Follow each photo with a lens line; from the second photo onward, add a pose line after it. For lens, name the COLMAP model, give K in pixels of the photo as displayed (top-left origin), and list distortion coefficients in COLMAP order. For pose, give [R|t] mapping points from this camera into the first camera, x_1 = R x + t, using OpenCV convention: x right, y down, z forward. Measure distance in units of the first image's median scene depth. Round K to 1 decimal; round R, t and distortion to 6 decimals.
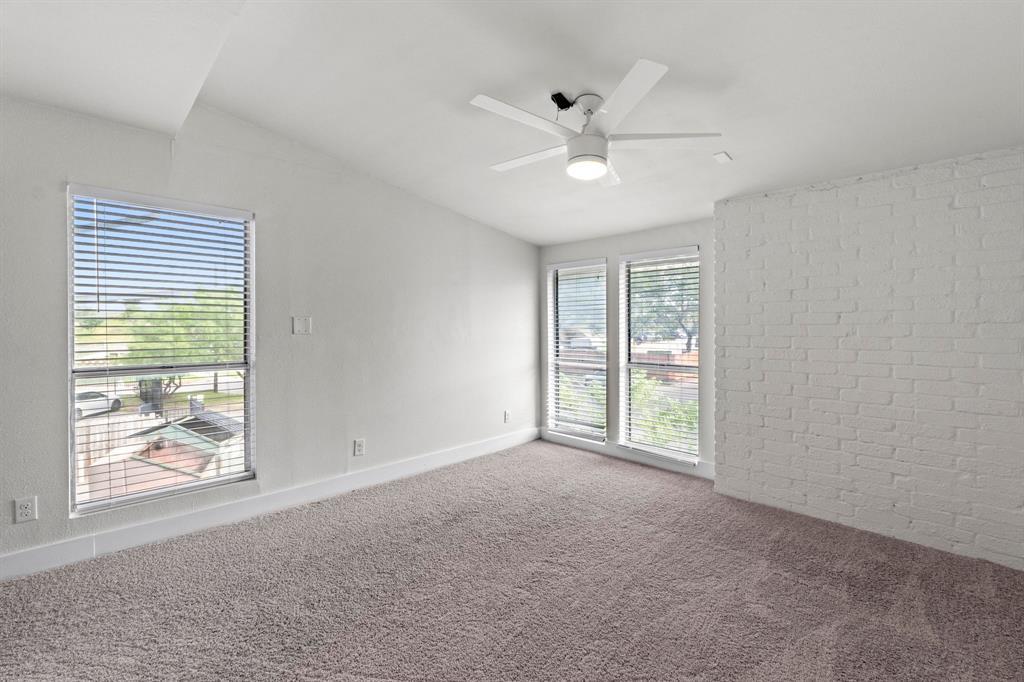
lens RADIAL K [[444.4, 0, 509.9], [0, 444.4, 333.9], [0, 0, 1]] dist [-0.000678, -0.000628]
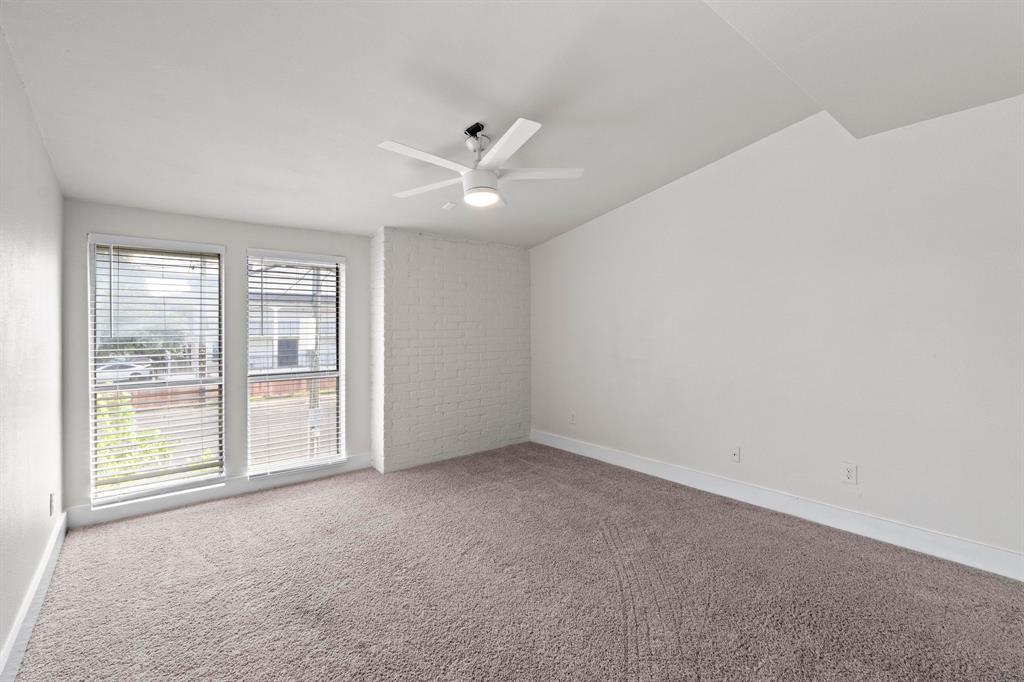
lens RADIAL K [[444.4, 0, 509.8], [0, 444.4, 335.1], [0, 0, 1]] dist [-0.000678, -0.000628]
pose [[0.094743, -0.011023, 0.995441, -0.665847], [0.025901, 0.999627, 0.008604, -0.009146], [-0.995165, 0.024967, 0.094993, 0.547393]]
